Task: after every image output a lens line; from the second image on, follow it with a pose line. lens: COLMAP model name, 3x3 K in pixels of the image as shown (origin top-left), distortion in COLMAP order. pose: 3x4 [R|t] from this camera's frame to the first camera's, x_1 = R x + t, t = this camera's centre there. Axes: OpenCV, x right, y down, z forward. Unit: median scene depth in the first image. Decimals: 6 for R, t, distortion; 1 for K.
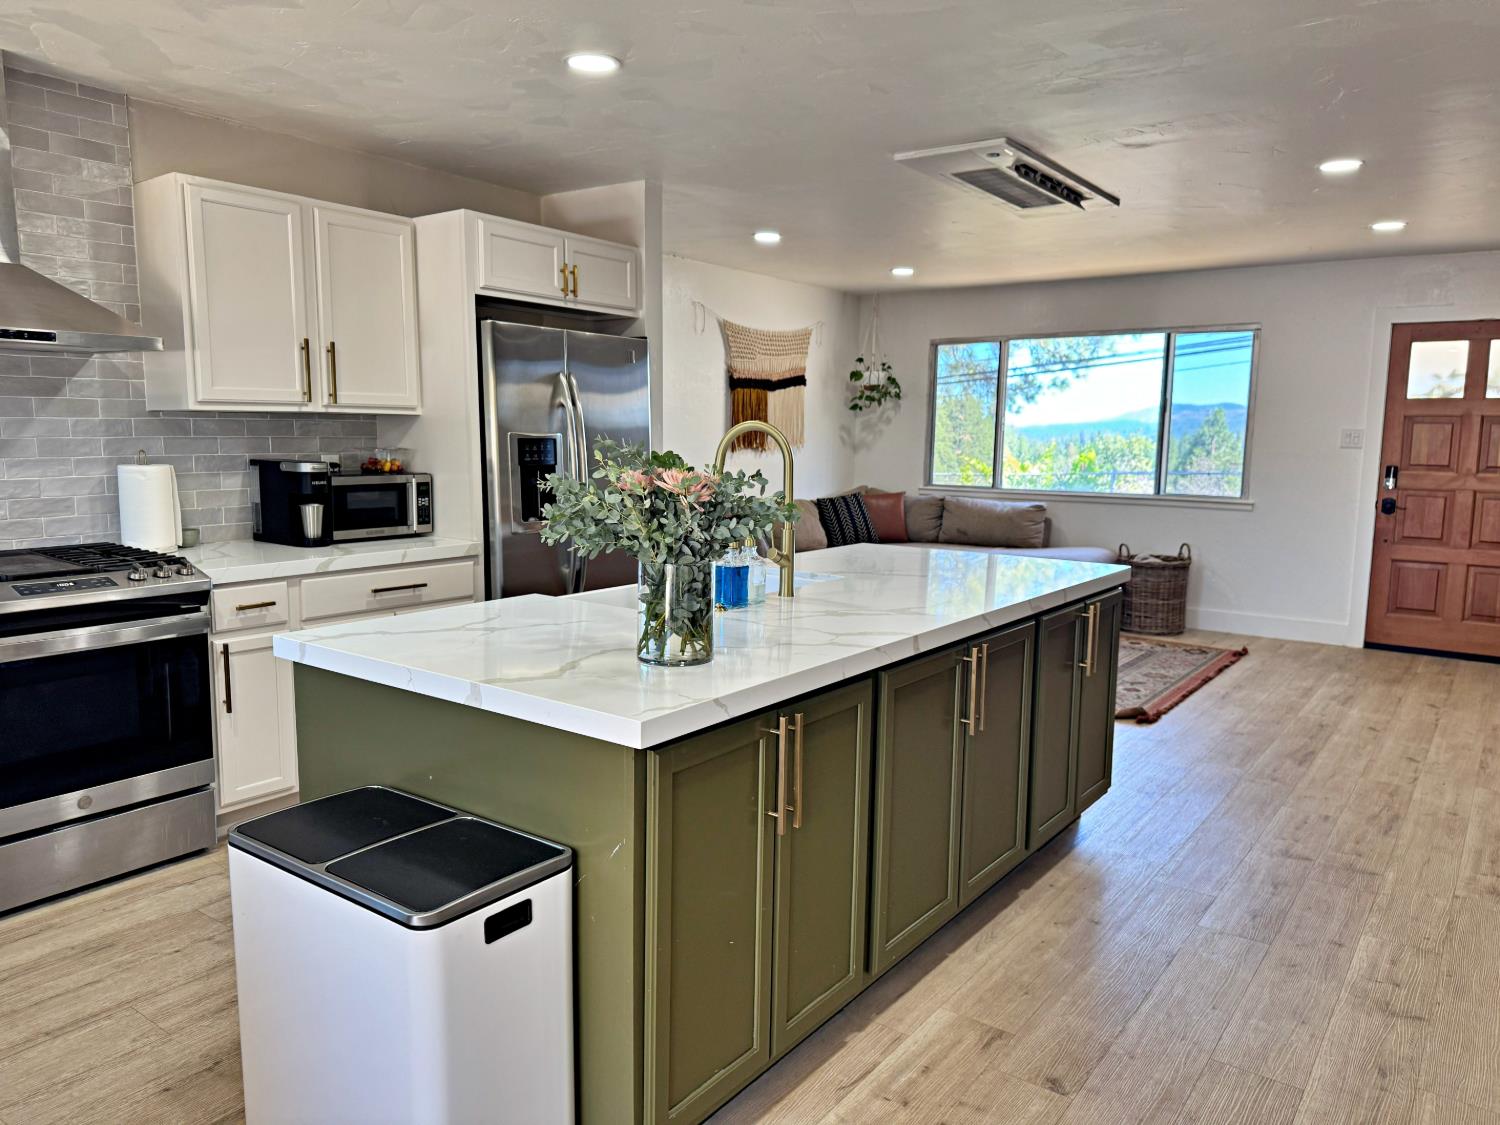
lens RADIAL K [[1042.8, 0, 744.6], [0, 1042.8, 567.3], [0, 0, 1]] dist [0.105700, -0.146521]
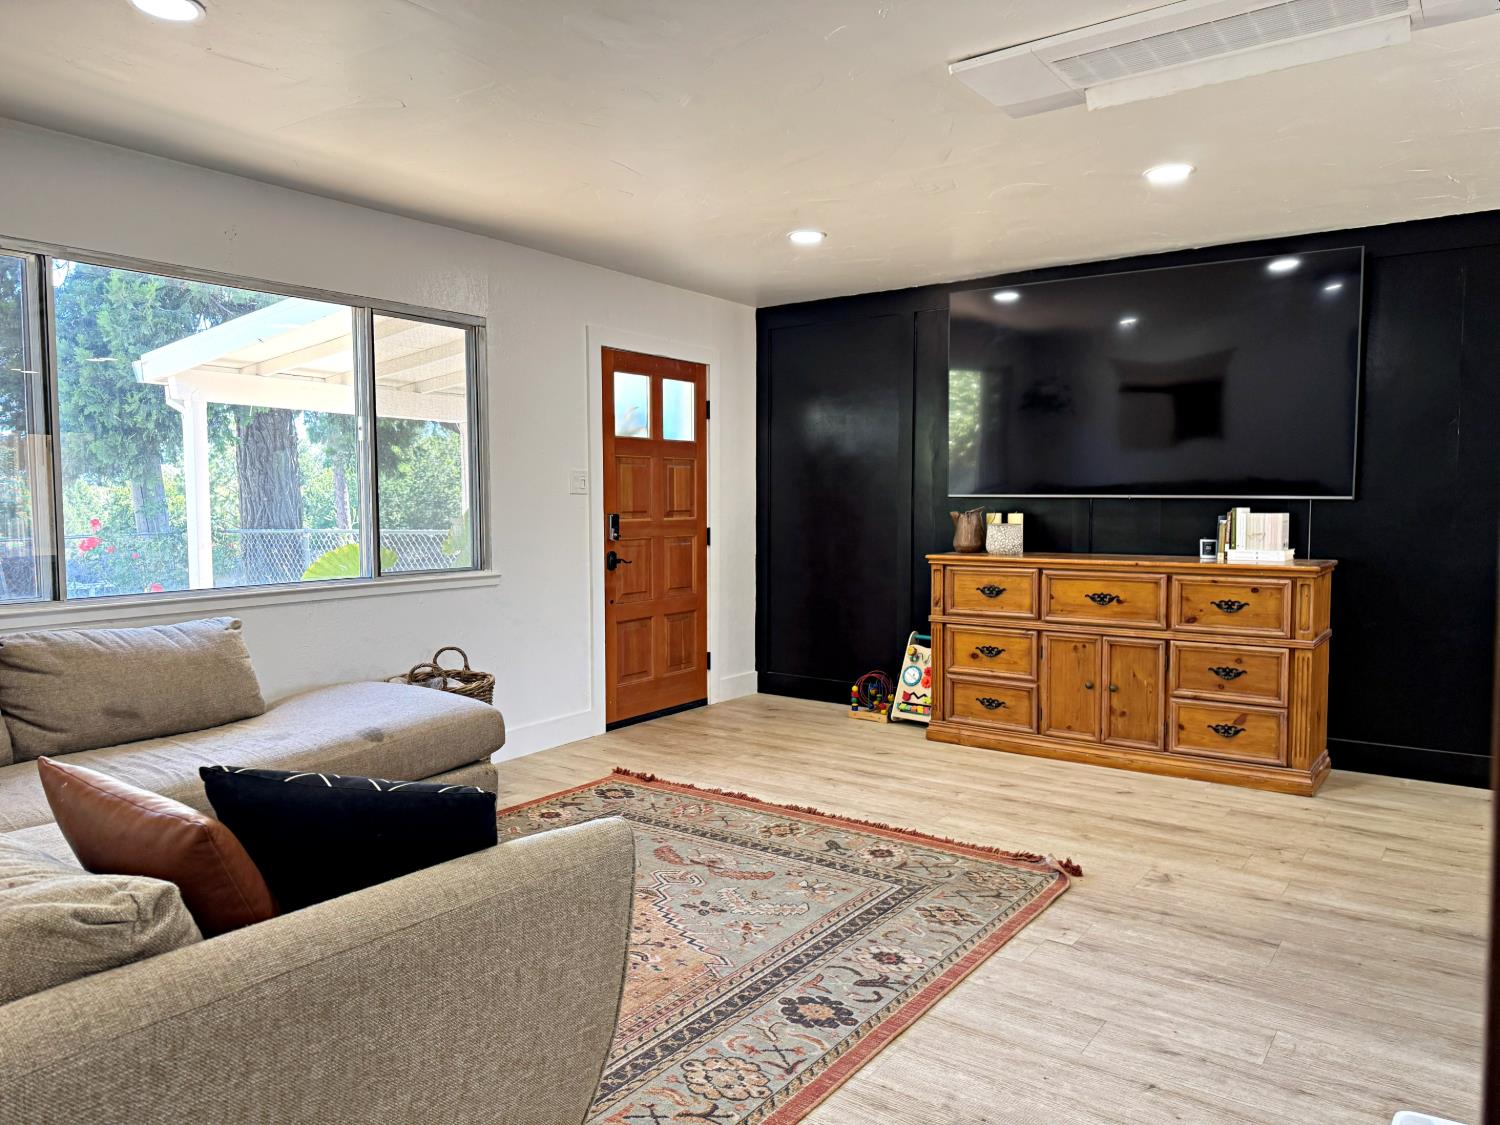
lens RADIAL K [[1048.8, 0, 750.0], [0, 1048.8, 562.5], [0, 0, 1]] dist [0.095964, -0.136805]
pose [[-0.019214, -0.077071, 0.996840, -0.404688], [0.132811, 0.987992, 0.078947, -0.185337], [-0.990955, 0.133909, -0.008747, 1.532444]]
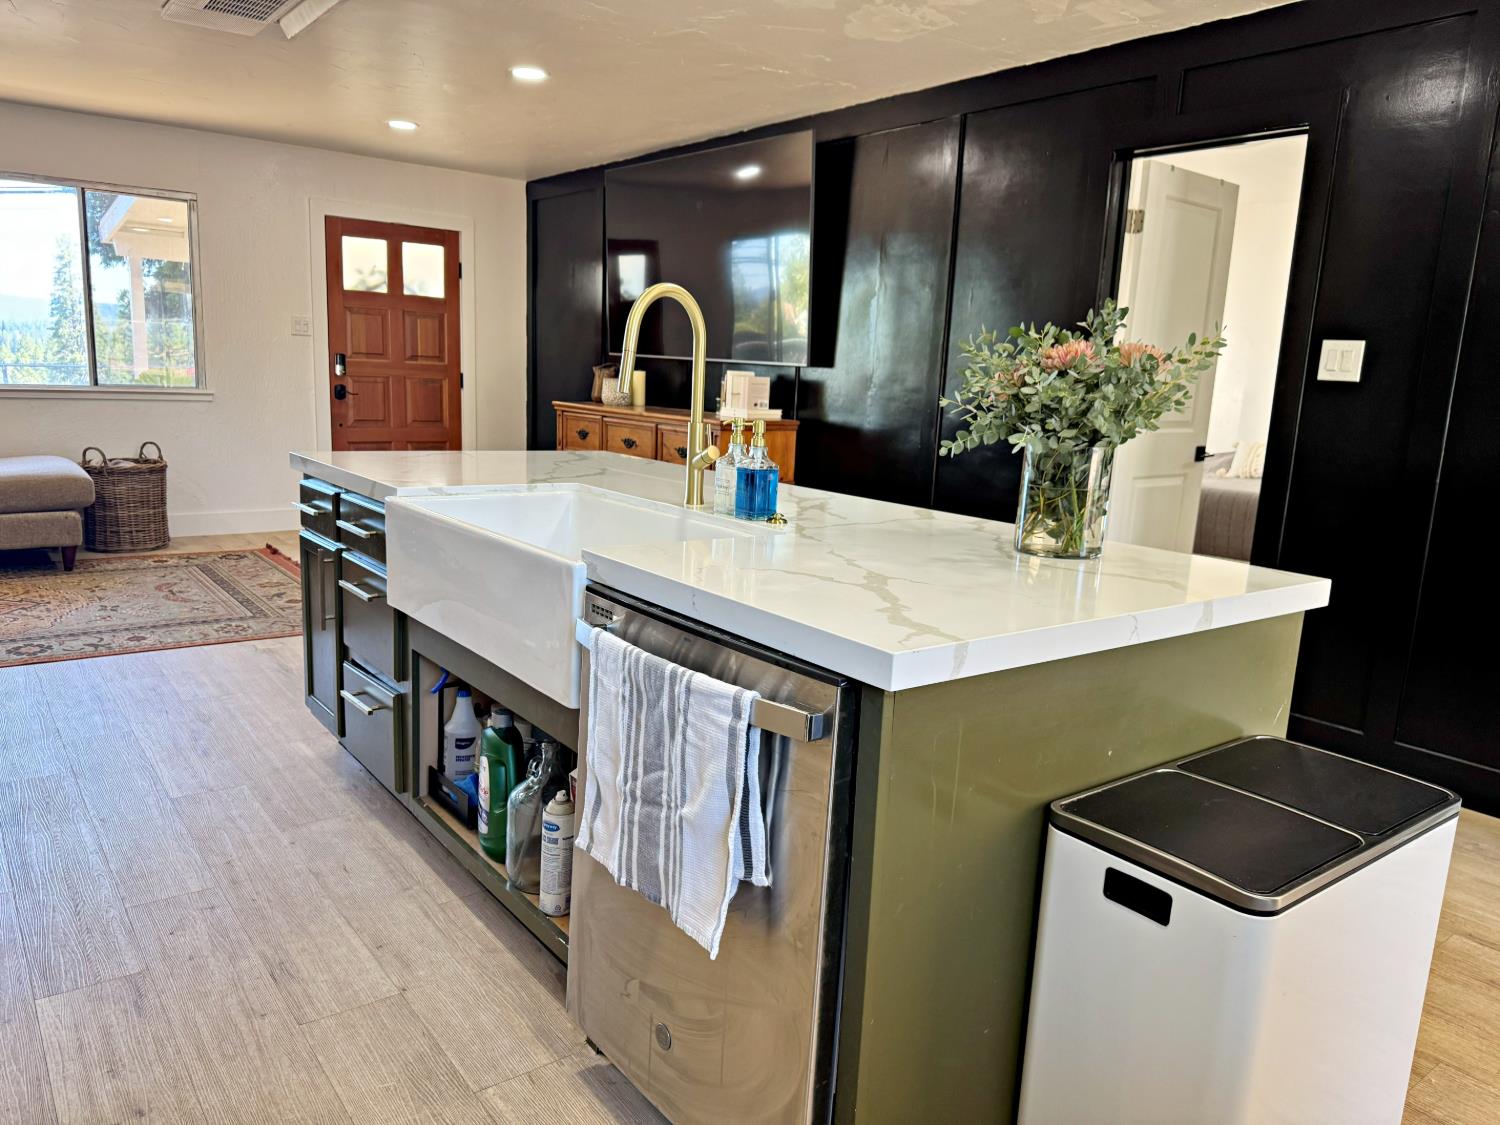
lens RADIAL K [[1071.3, 0, 748.8], [0, 1071.3, 579.2], [0, 0, 1]] dist [0.042762, -0.056643]
pose [[0.273589, -0.190517, 0.942790, -0.576191], [0.082291, 0.981229, 0.174405, -0.048433], [-0.958320, 0.029868, 0.284131, 0.520653]]
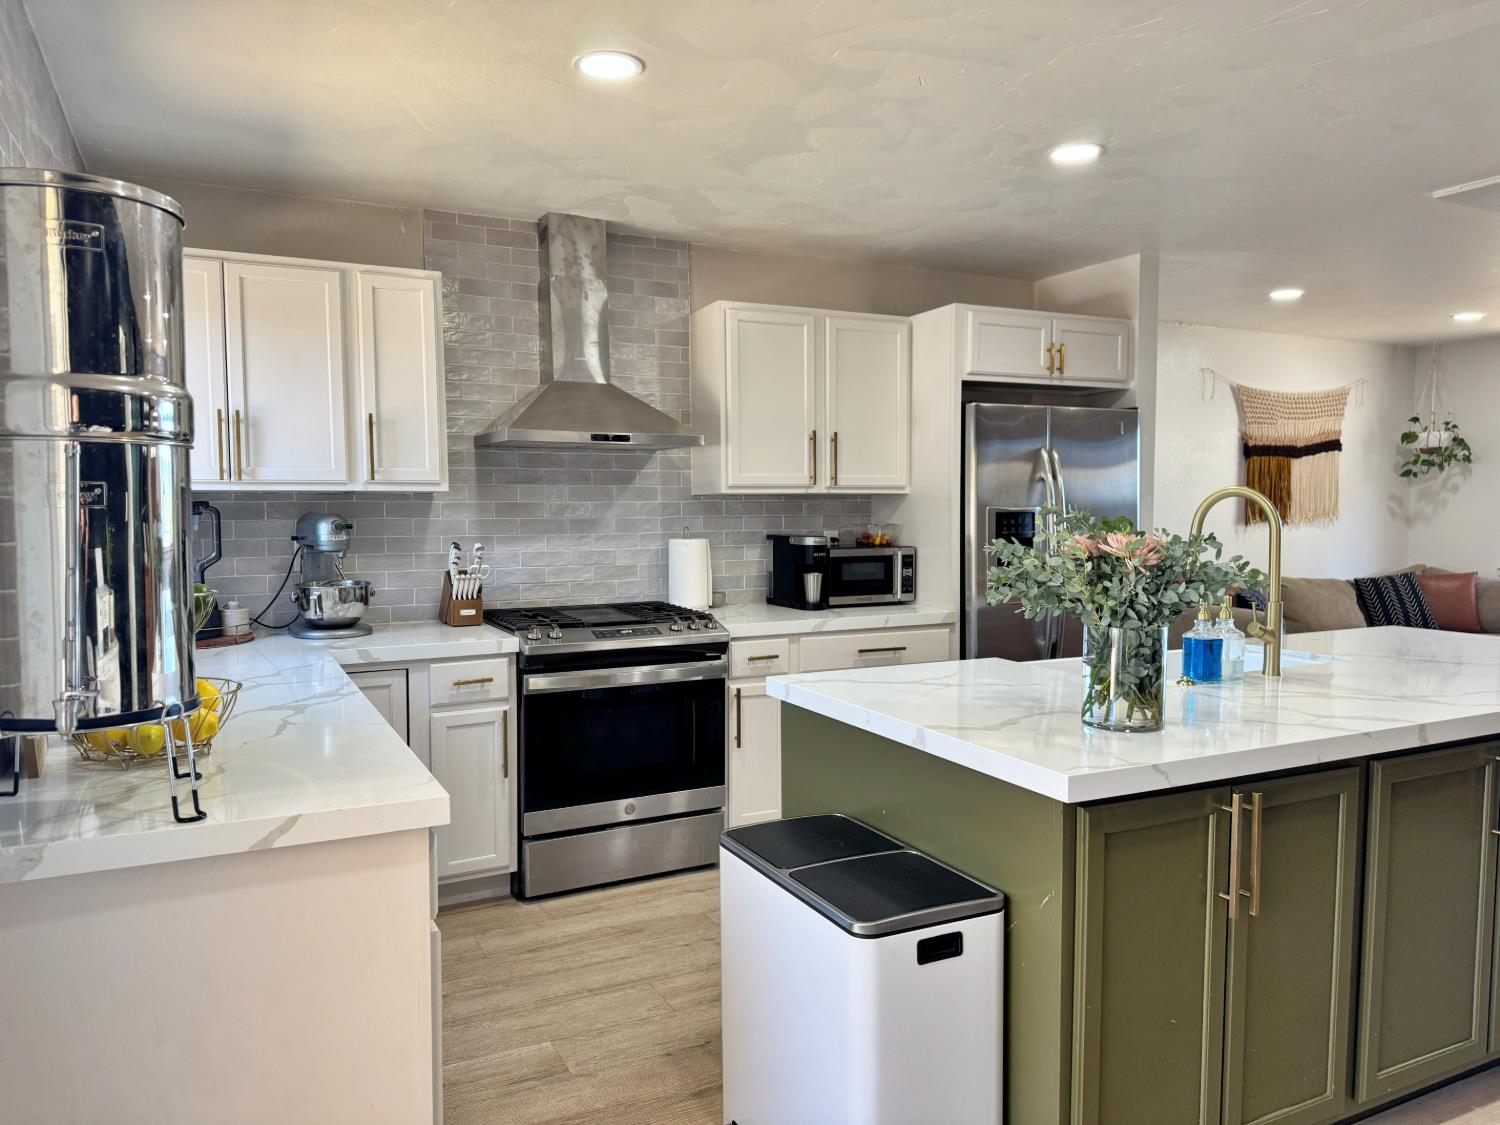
lens RADIAL K [[1042.8, 0, 744.6], [0, 1042.8, 567.3], [0, 0, 1]] dist [0.105700, -0.146521]
pose [[0.891012, 0.010392, -0.453860, 0.036412], [-0.044751, 0.996879, -0.065029, 0.010692], [0.451768, 0.078252, 0.888697, -0.034853]]
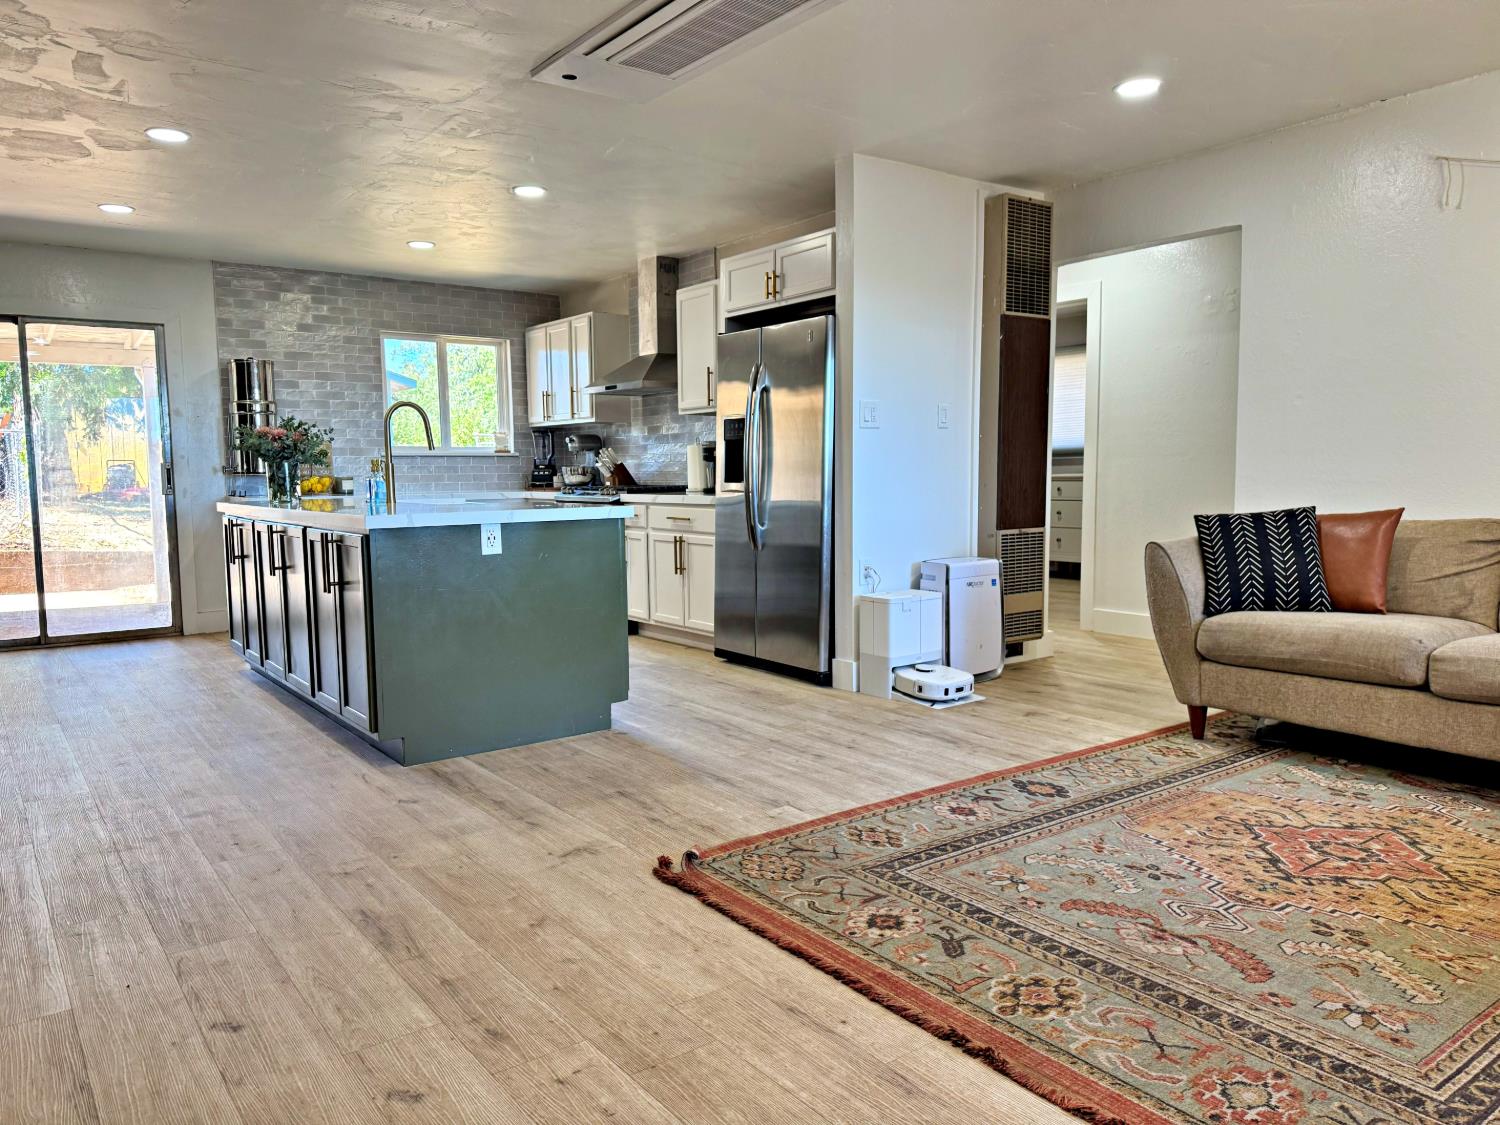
lens RADIAL K [[1059.5, 0, 742.4], [0, 1059.5, 561.6], [0, 0, 1]] dist [0.075457, -0.098455]
pose [[-0.288329, 0.074879, -0.954599, 1.138979], [-0.118502, 0.986483, 0.113173, -0.106488], [0.950170, 0.145753, -0.275558, 1.504330]]
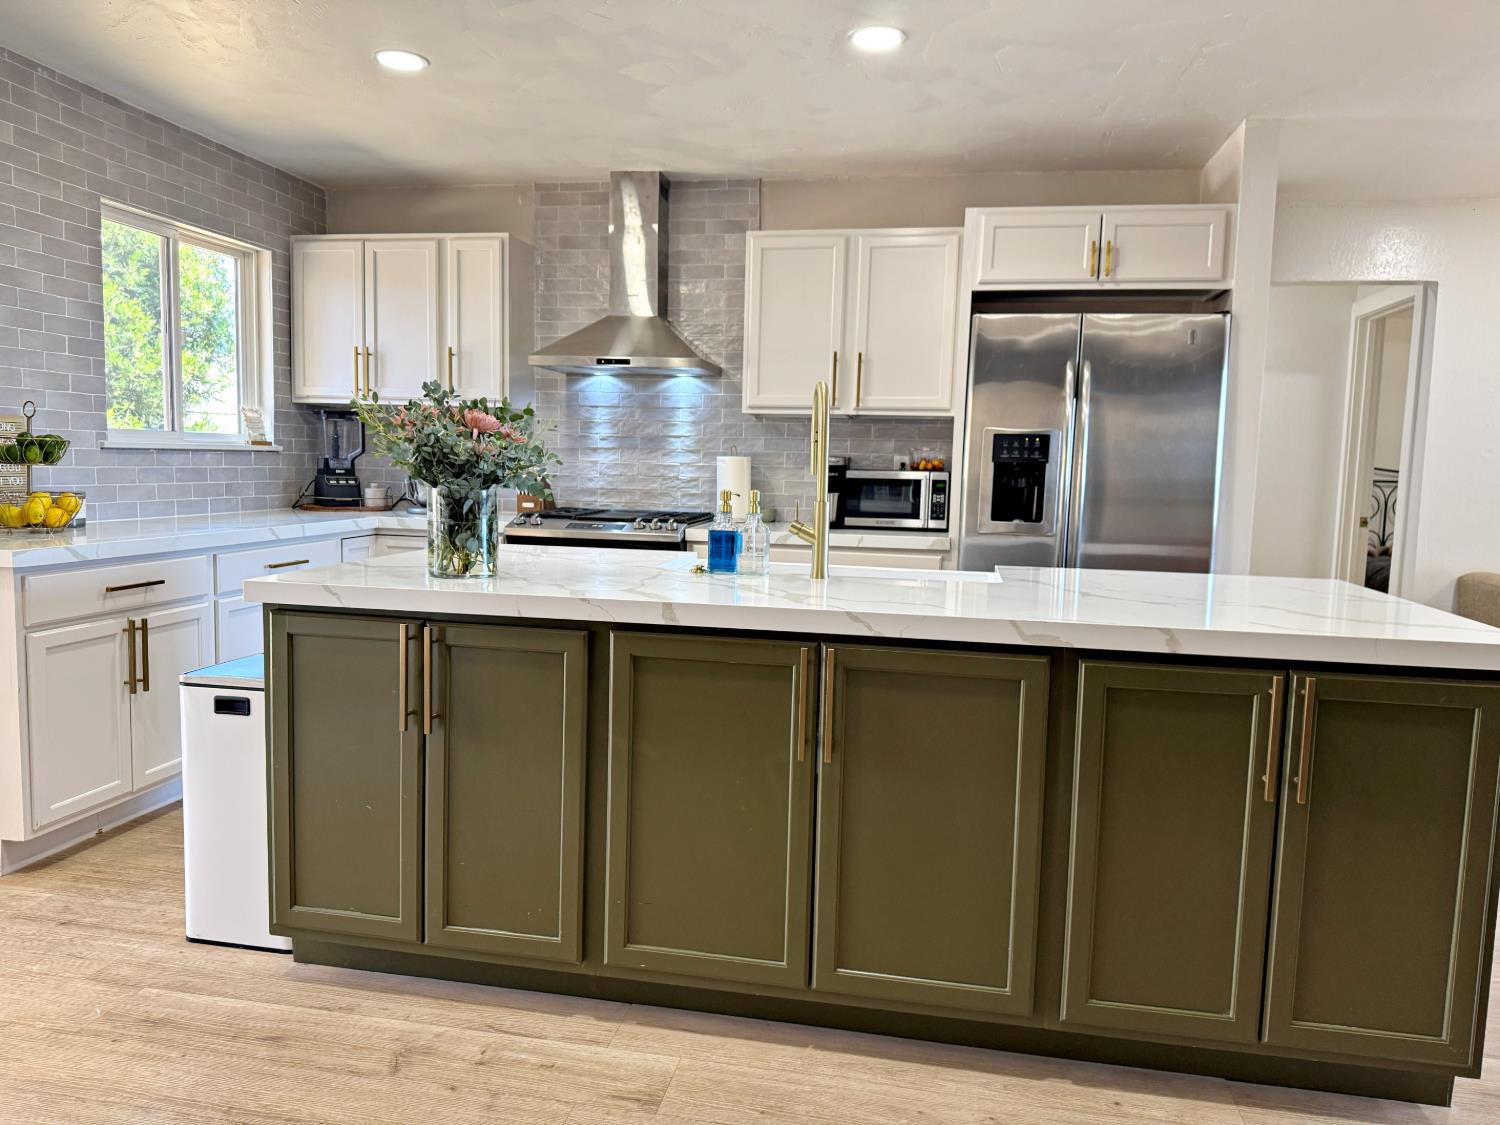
lens RADIAL K [[1056.8, 0, 754.0], [0, 1056.8, 566.8], [0, 0, 1]] dist [0.101003, -0.166917]
pose [[0.440134, 0.086939, -0.893713, 0.601091], [-0.138659, 0.989944, 0.028014, 0.000423], [0.887162, 0.111591, 0.447763, 0.407189]]
